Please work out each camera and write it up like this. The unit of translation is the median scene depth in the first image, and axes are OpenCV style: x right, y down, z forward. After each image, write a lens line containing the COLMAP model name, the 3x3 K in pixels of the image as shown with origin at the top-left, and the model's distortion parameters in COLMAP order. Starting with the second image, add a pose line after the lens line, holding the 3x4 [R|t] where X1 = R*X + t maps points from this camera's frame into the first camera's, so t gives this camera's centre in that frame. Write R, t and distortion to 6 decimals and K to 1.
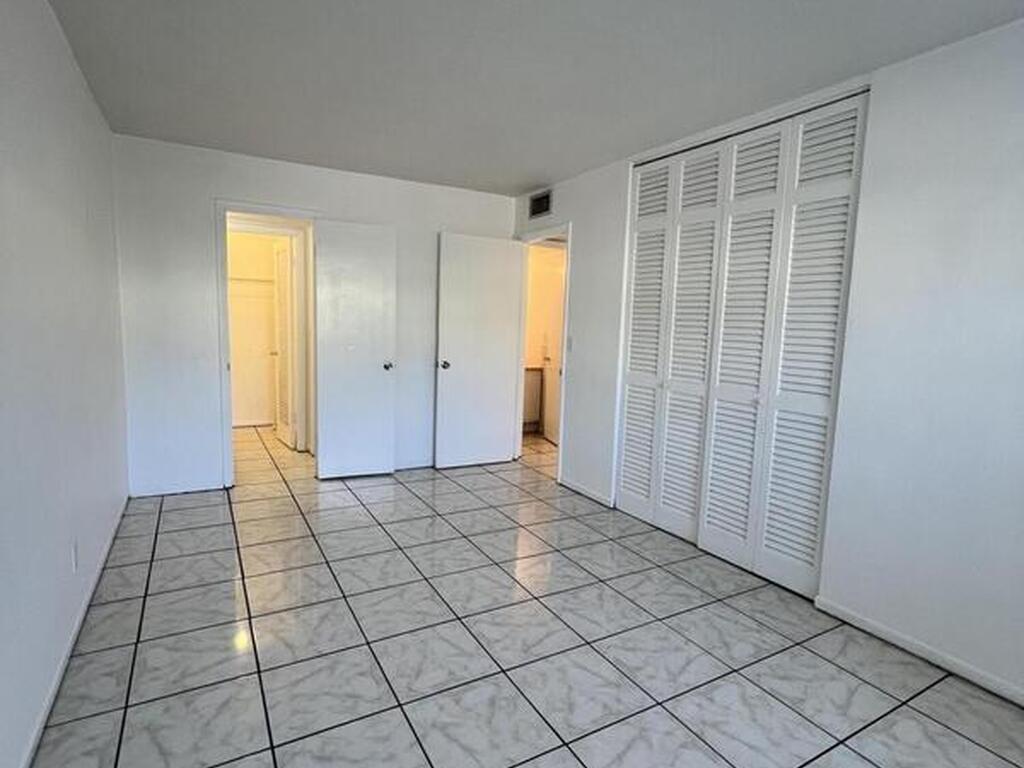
lens RADIAL K [[543.6, 0, 508.2], [0, 543.6, 383.6], [0, 0, 1]] dist [-0.003467, -0.000016]
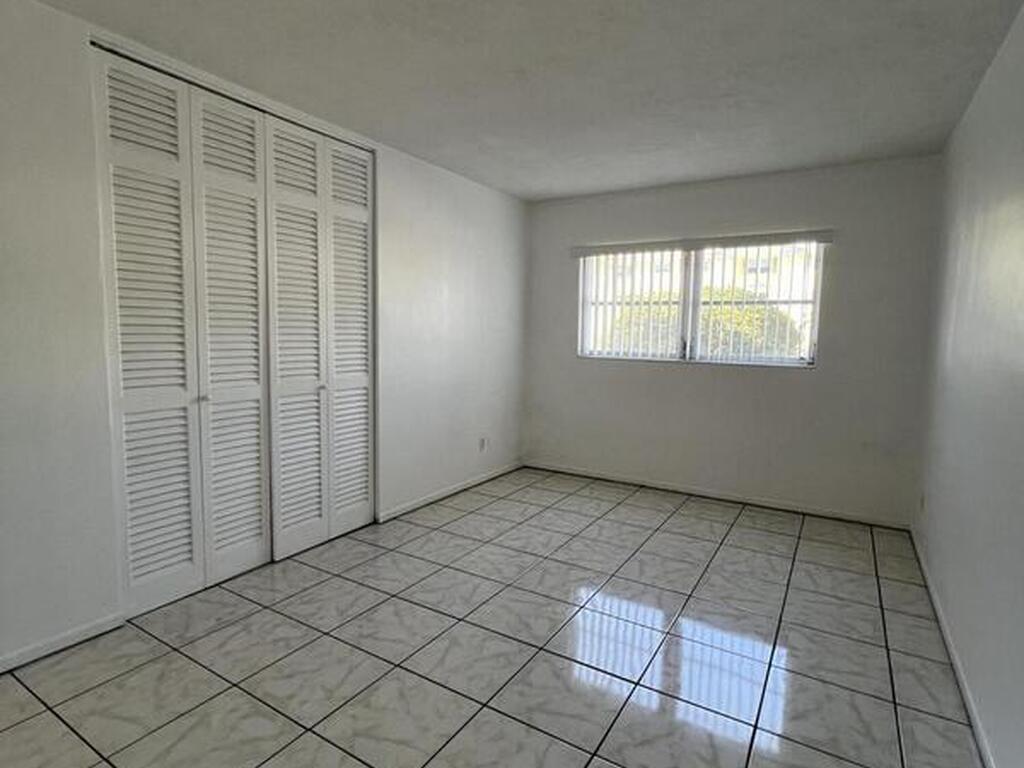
lens RADIAL K [[543.6, 0, 508.2], [0, 543.6, 383.6], [0, 0, 1]] dist [-0.003467, -0.000016]
pose [[-0.485280, -0.135451, 0.863804, -0.711057], [0.058790, 0.980638, 0.186799, -0.168837], [-0.872380, 0.141433, -0.467920, 1.258487]]
